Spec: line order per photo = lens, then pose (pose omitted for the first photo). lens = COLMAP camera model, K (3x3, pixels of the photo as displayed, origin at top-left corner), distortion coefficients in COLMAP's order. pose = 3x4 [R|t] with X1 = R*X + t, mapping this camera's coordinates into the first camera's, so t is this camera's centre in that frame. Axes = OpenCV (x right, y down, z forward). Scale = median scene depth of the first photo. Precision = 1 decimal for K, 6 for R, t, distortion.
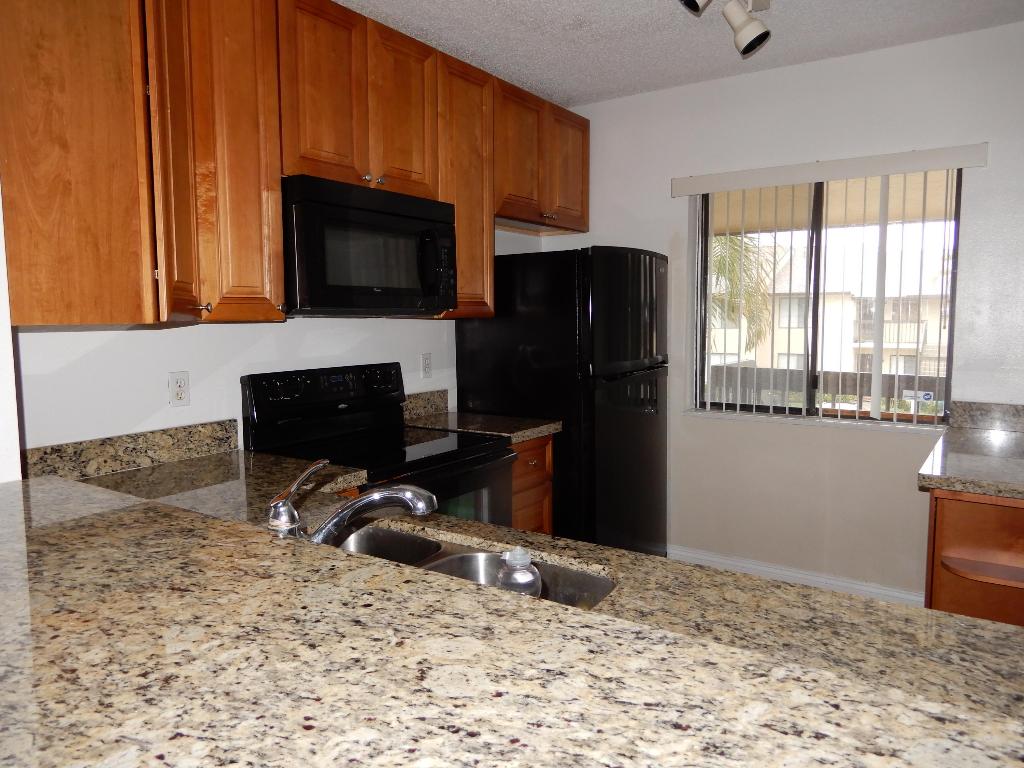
lens RADIAL K [[725.9, 0, 510.7], [0, 725.9, 381.9], [0, 0, 1]] dist [0.002819, -0.001606]
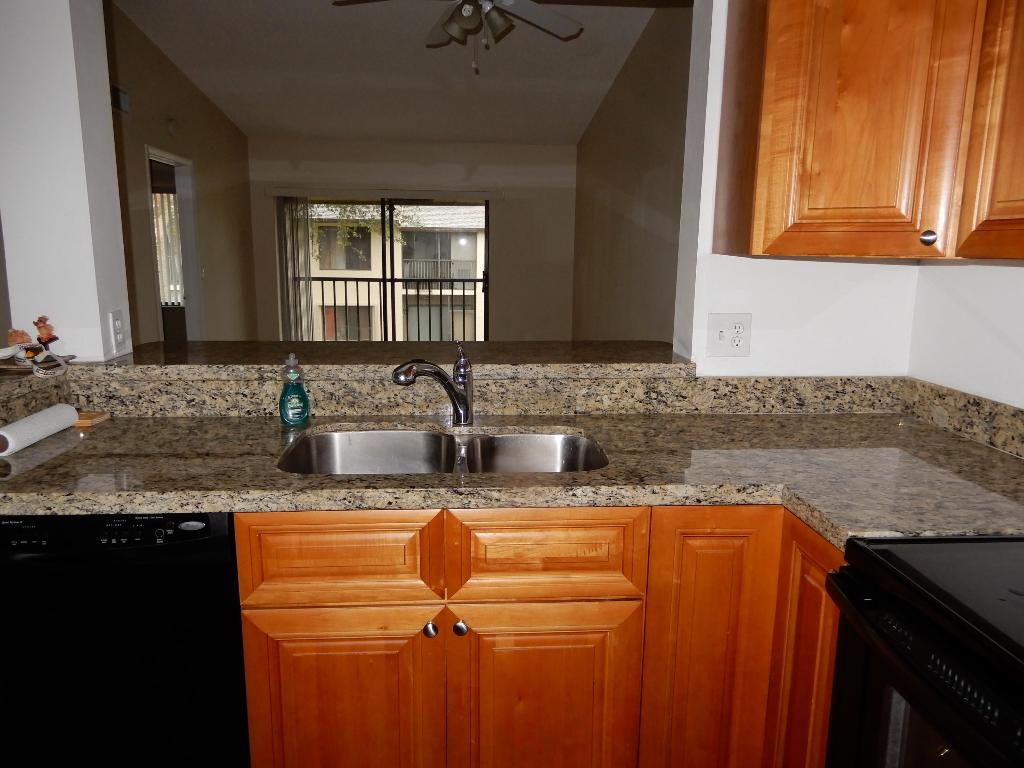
lens RADIAL K [[725.9, 0, 512.2], [0, 725.9, 384.3], [0, 0, 1]] dist [0.002819, -0.001606]
pose [[-0.785424, 0.118311, -0.607546, 0.329302], [-0.060186, 0.962312, 0.265203, -0.120313], [0.616025, 0.244862, -0.748702, 1.241489]]
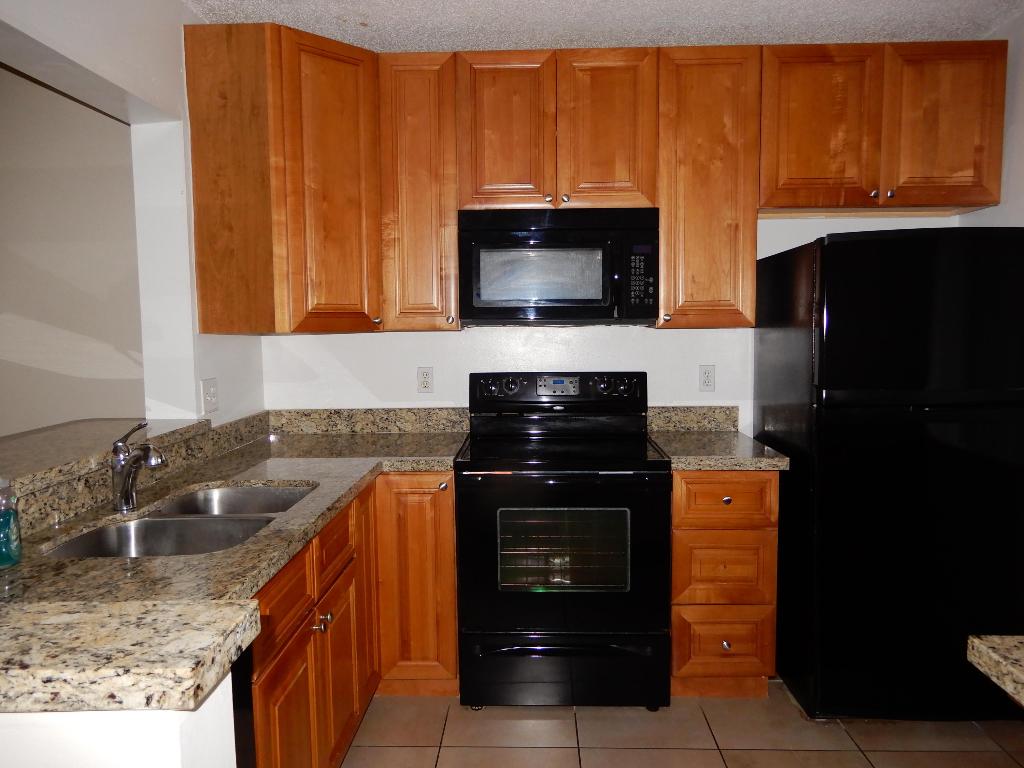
lens RADIAL K [[725.9, 0, 511.0], [0, 725.9, 381.8], [0, 0, 1]] dist [0.002819, -0.001606]
pose [[0.535252, 0.074372, -0.841412, 0.835846], [-0.074083, 0.996411, 0.040945, -0.059045], [0.841438, 0.040419, 0.538840, 0.448778]]
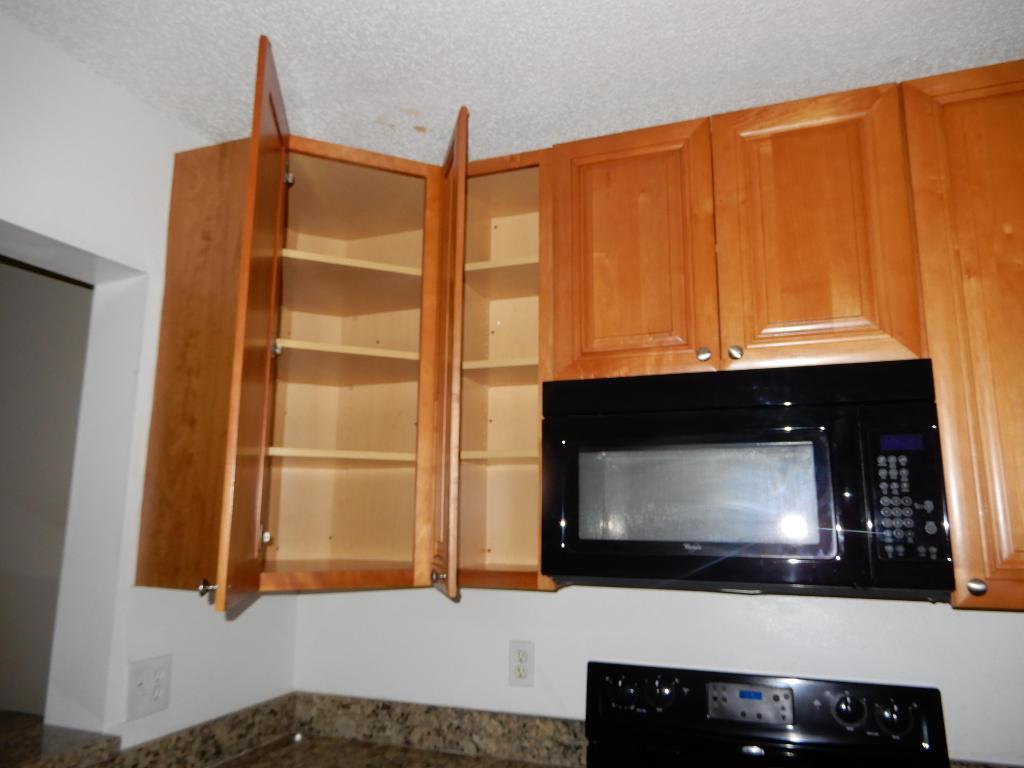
lens RADIAL K [[725.9, 0, 514.0], [0, 725.9, 381.5], [0, 0, 1]] dist [0.002819, -0.001606]
pose [[0.229433, -0.168306, -0.958662, 0.403678], [-0.098417, 0.975876, -0.194882, -0.151401], [0.968336, 0.139061, 0.207334, 0.857602]]
